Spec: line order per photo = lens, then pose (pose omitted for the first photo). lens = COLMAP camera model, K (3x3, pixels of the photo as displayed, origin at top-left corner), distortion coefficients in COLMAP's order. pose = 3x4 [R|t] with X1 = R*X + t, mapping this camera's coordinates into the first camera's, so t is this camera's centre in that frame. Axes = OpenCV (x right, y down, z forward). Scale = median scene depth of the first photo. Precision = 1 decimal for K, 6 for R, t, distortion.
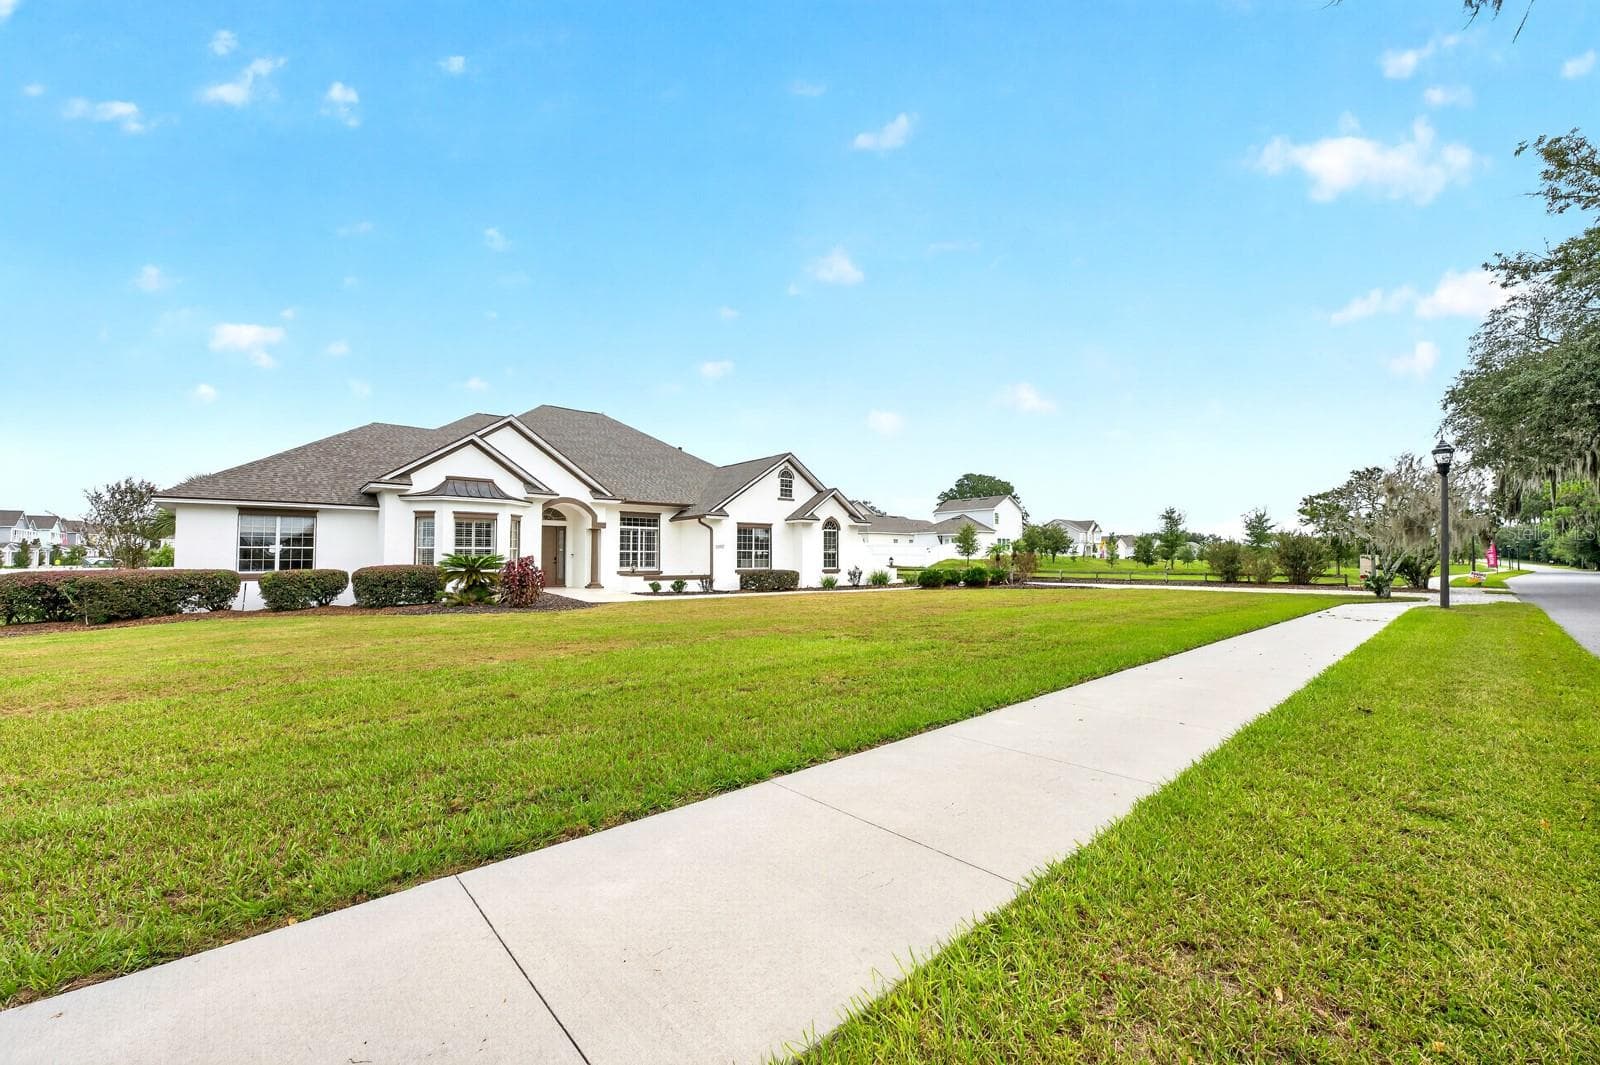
lens RADIAL K [[663.6, 0, 800.0], [0, 663.6, 532.5], [0, 0, 1]] dist [-0.001829, -0.000597]
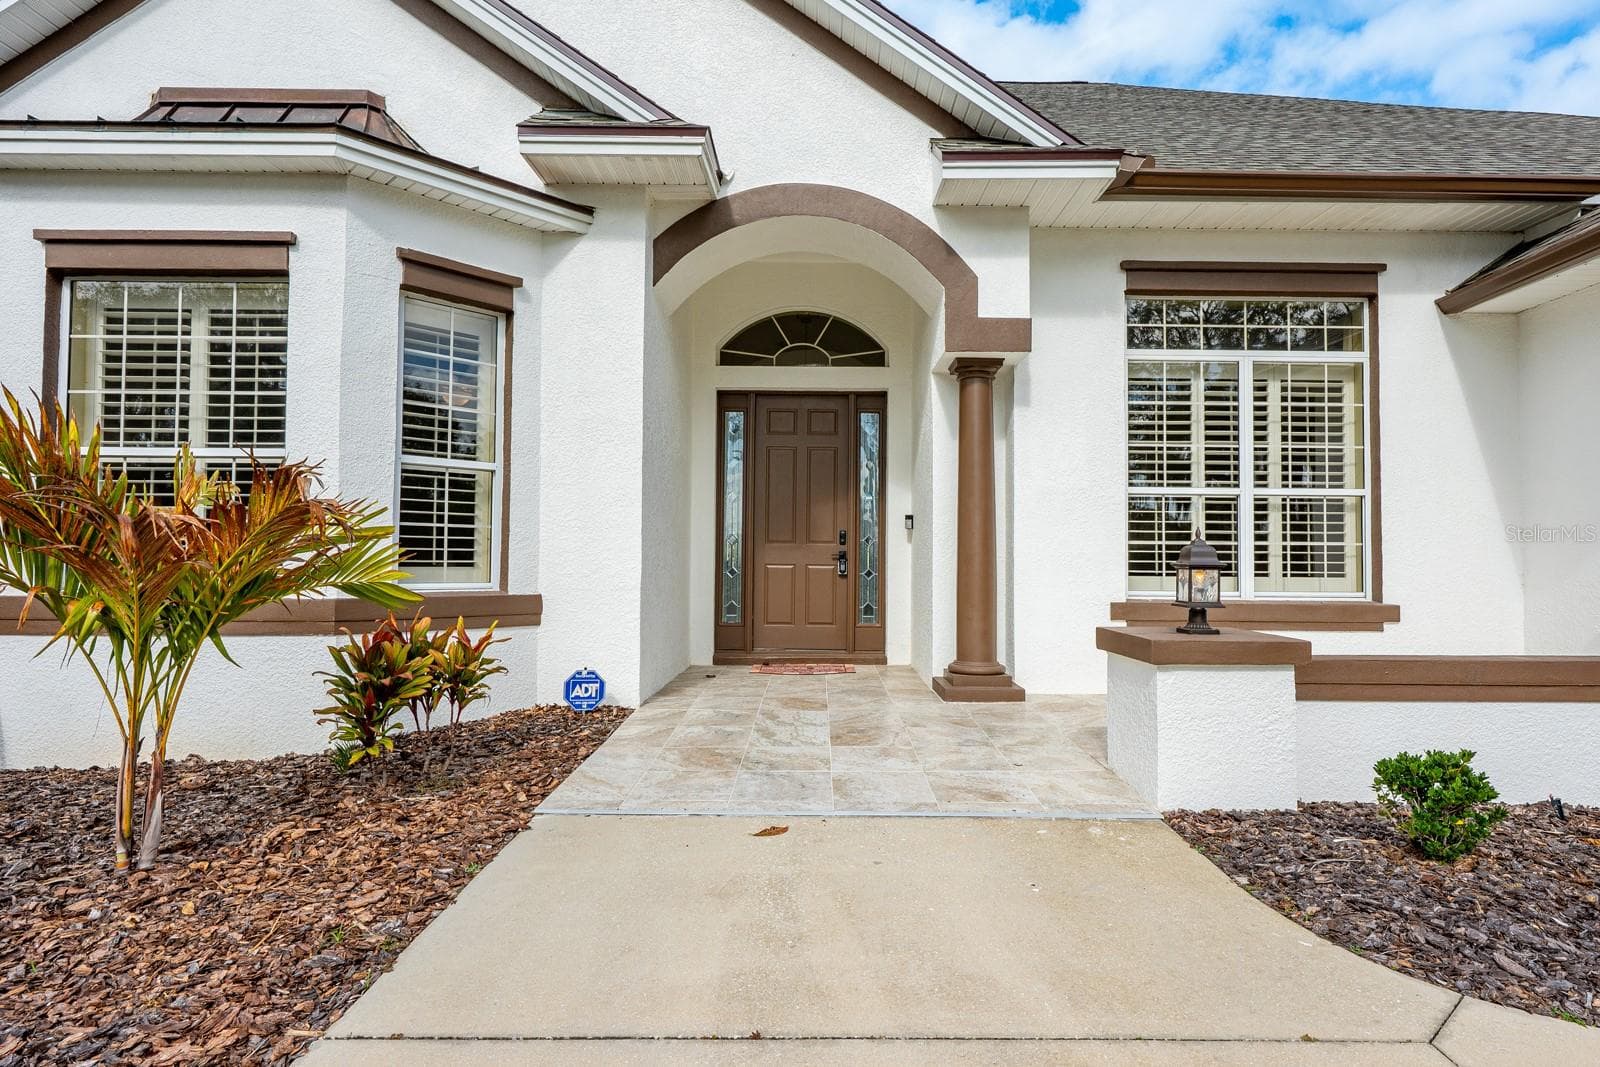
lens RADIAL K [[851.6, 0, 800.1], [0, 851.6, 547.4], [0, 0, 1]] dist [-0.038970, 0.028975]
pose [[0.756978, -0.006587, -0.653407, -0.197626], [0.019448, 0.999733, 0.012452, 0.040637], [0.653151, -0.022133, 0.756904, 0.800121]]
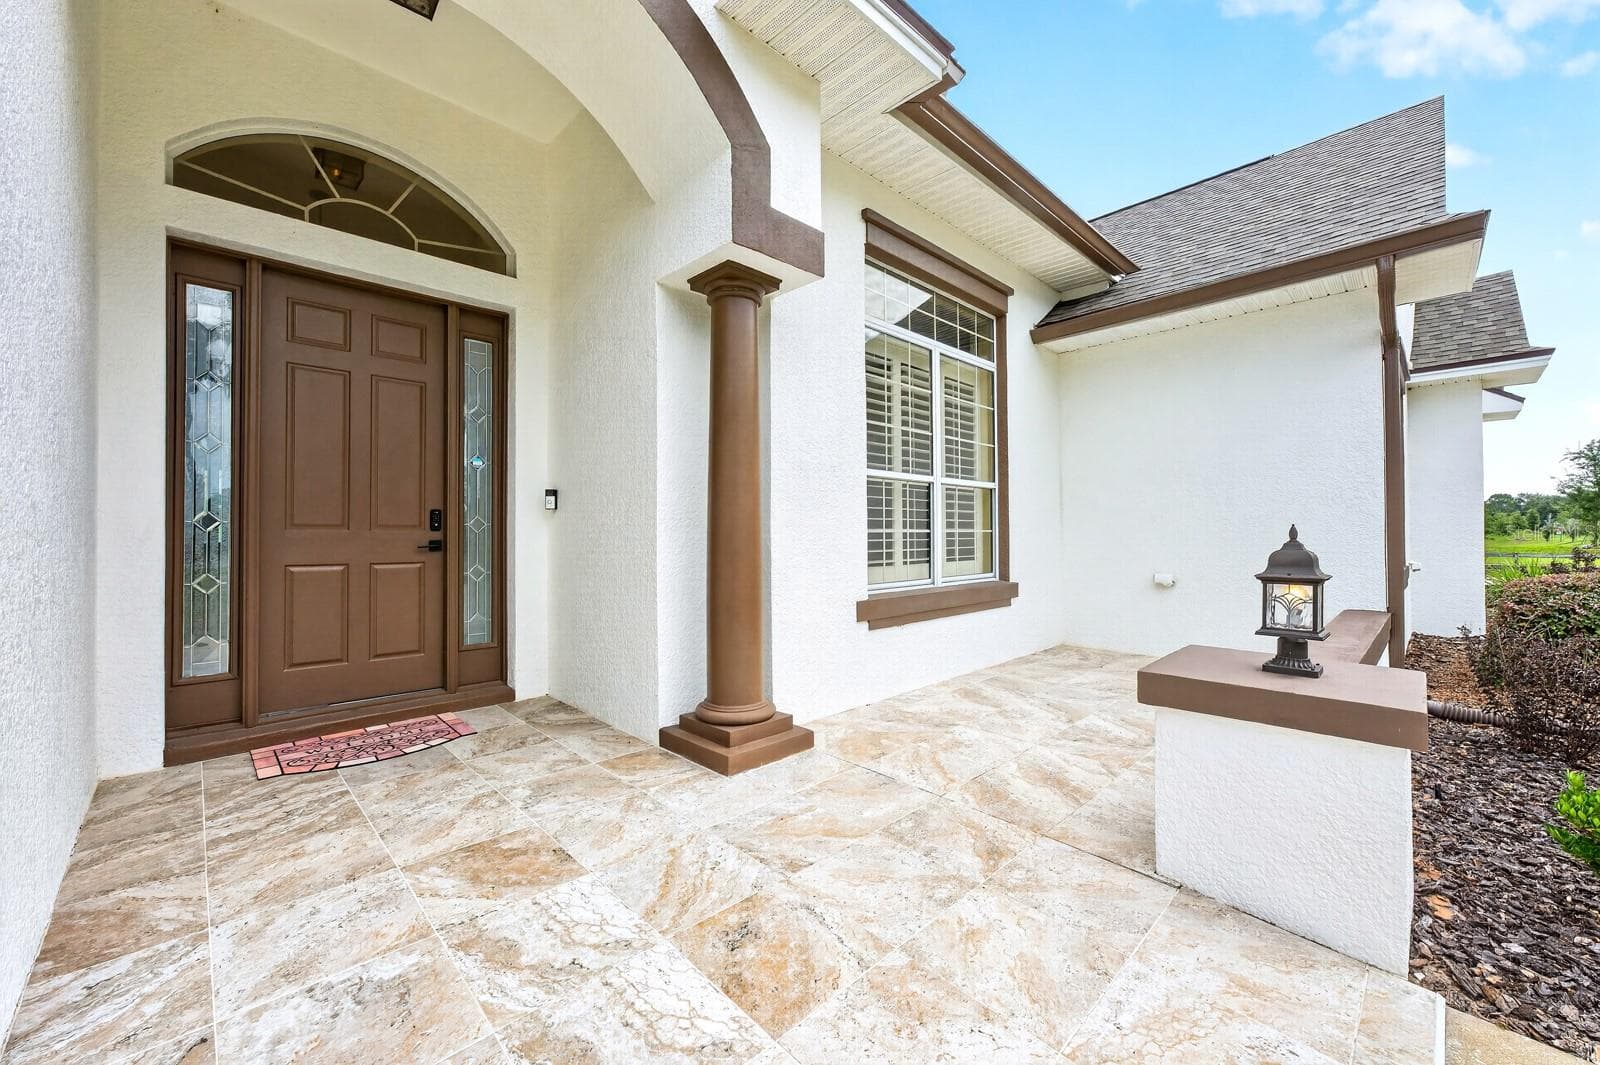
lens RADIAL K [[639.8, 0, 804.4], [0, 639.8, 528.9], [0, 0, 1]] dist [0.001229, 0.000282]
pose [[0.997265, -0.001697, 0.073889, -0.307538], [-0.000797, 0.999431, 0.033711, 0.038246], [-0.073904, -0.033678, 0.996697, 0.881572]]
